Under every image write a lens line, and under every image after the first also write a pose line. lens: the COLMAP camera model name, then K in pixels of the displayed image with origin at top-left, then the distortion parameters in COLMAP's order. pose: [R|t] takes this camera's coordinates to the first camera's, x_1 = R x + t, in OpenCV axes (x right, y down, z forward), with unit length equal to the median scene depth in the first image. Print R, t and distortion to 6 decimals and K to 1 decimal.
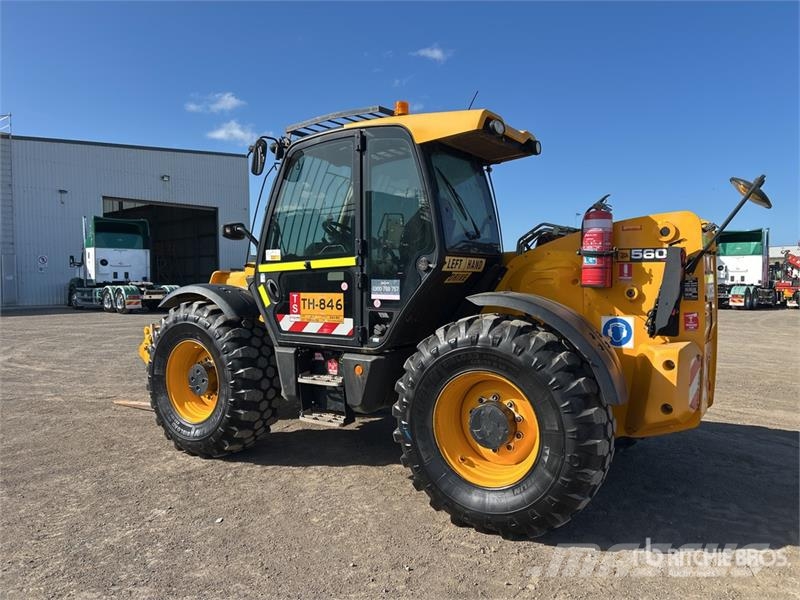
lens RADIAL K [[587.9, 0, 396.5], [0, 587.9, 304.7], [0, 0, 1]] dist [0.043518, -0.042430]
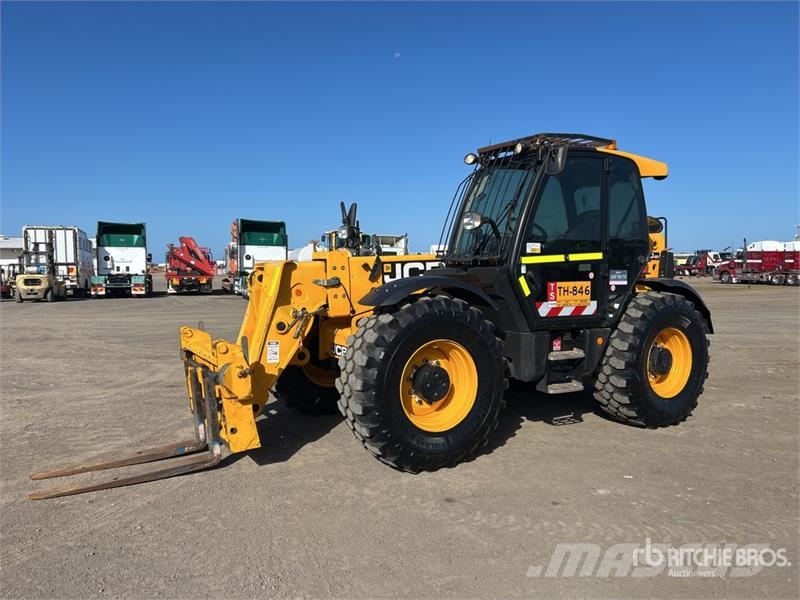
lens RADIAL K [[587.9, 0, 398.6], [0, 587.9, 301.7], [0, 0, 1]] dist [0.043518, -0.042430]
pose [[0.495038, -0.049916, 0.867436, -1.307684], [0.039796, 0.998603, 0.034753, -0.033970], [-0.867959, 0.017317, 0.496333, 0.696104]]
